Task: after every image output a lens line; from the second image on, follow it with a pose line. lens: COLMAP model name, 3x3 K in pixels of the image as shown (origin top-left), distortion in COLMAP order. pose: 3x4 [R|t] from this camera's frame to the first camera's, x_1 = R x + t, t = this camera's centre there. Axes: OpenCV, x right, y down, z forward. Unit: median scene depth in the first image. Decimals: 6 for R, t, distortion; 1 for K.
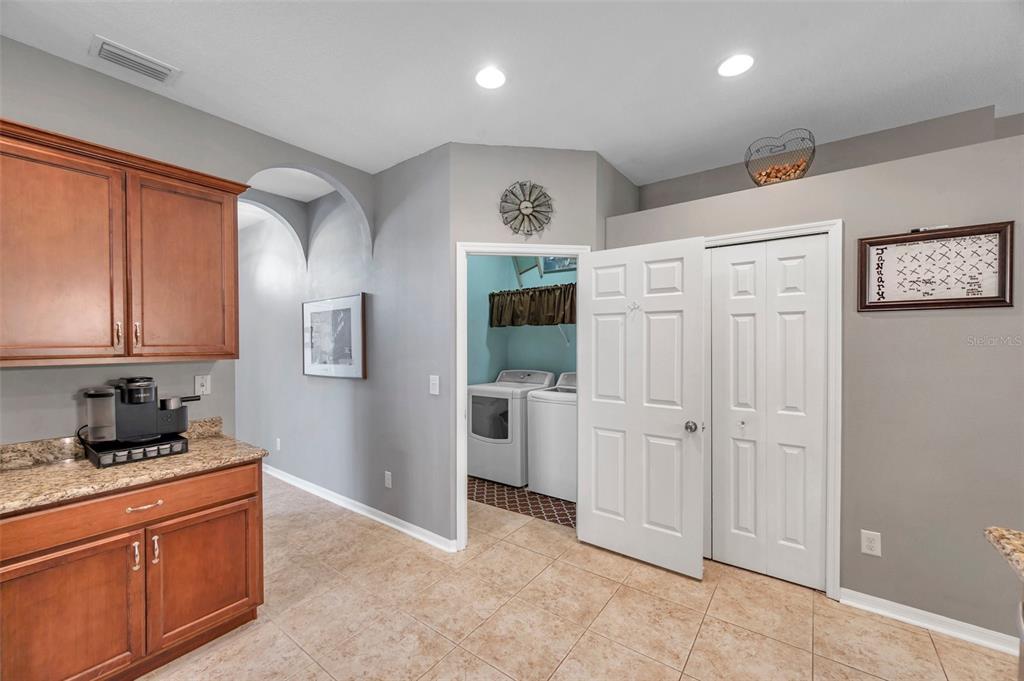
lens RADIAL K [[407.5, 0, 505.6], [0, 407.5, 343.9], [0, 0, 1]] dist [0.000773, -0.000539]
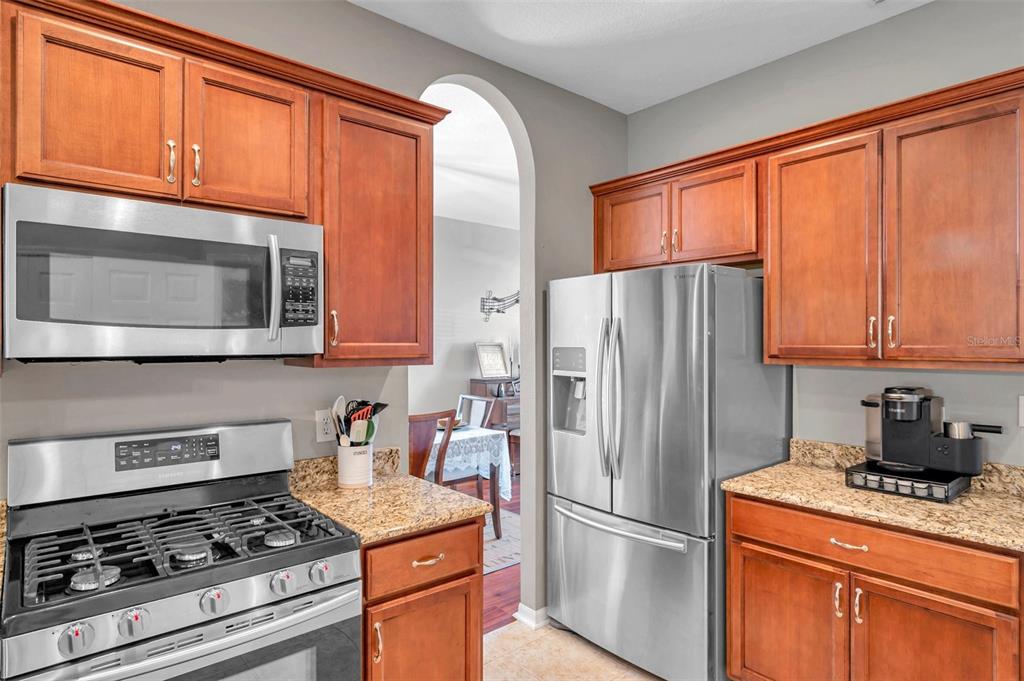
lens RADIAL K [[577.3, 0, 510.1], [0, 577.3, 339.5], [0, 0, 1]] dist [-0.000412, -0.000241]
pose [[-0.215762, 0.002258, -0.976443, 0.341201], [-0.002808, 0.999992, 0.002933, -0.009571], [0.976442, 0.003375, -0.215754, 0.533843]]
